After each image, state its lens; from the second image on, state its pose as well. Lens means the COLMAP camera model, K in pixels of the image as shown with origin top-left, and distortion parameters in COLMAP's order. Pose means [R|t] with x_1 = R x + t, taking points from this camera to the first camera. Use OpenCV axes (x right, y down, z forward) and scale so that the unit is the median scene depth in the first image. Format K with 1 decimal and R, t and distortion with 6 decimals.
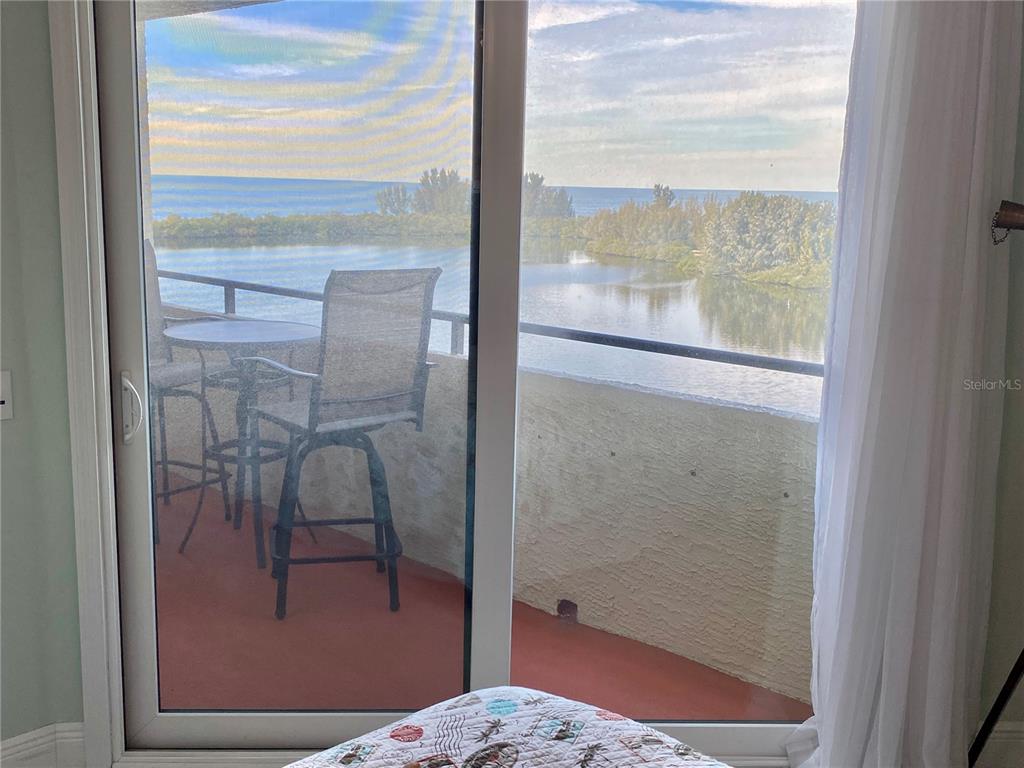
lens RADIAL K [[1079.4, 0, 512.0], [0, 1079.4, 384.0], [0, 0, 1]] dist [-0.007260, -0.007530]
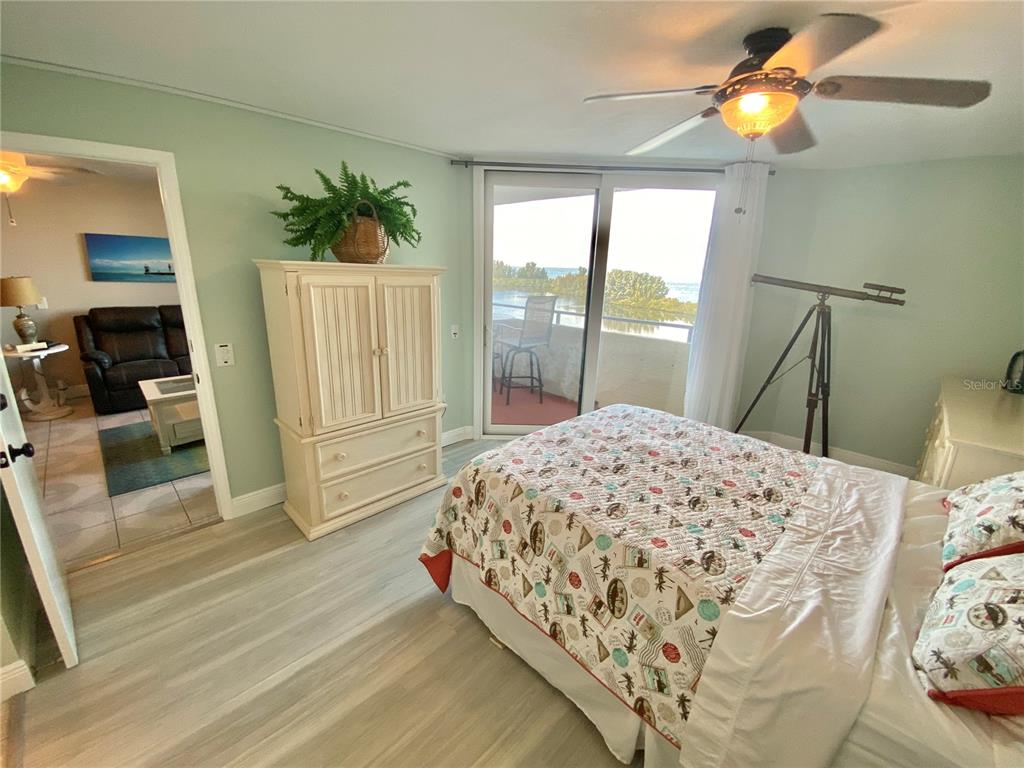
lens RADIAL K [[411.8, 0, 488.7], [0, 411.8, 388.1], [0, 0, 1]] dist [-0.030563, -0.000133]
pose [[0.998269, 0.011325, -0.057714, -0.192664], [-0.005188, 0.994418, 0.105389, 0.034176], [0.058586, -0.104907, 0.992755, -0.235506]]
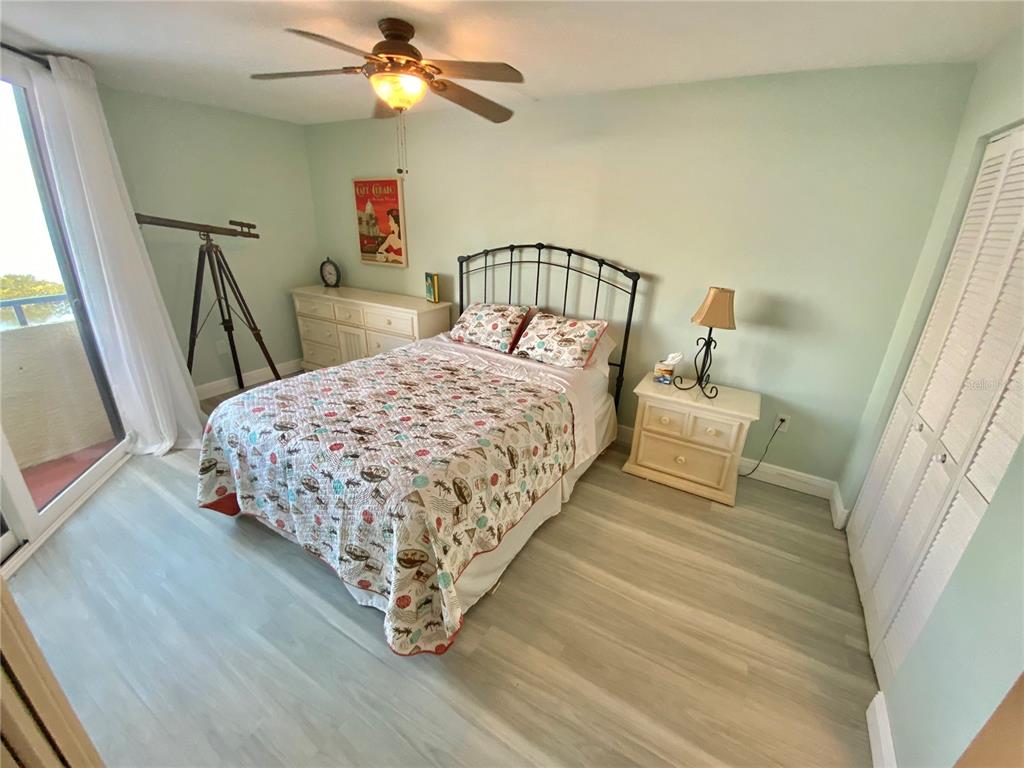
lens RADIAL K [[425.7, 0, 512.0], [0, 425.7, 384.0], [0, 0, 1]] dist [-0.000533, -0.000126]
pose [[-0.240478, -0.378557, 0.893792, -0.592037], [0.124150, 0.901255, 0.415121, -0.072286], [-0.962682, 0.210792, -0.169734, 0.215998]]
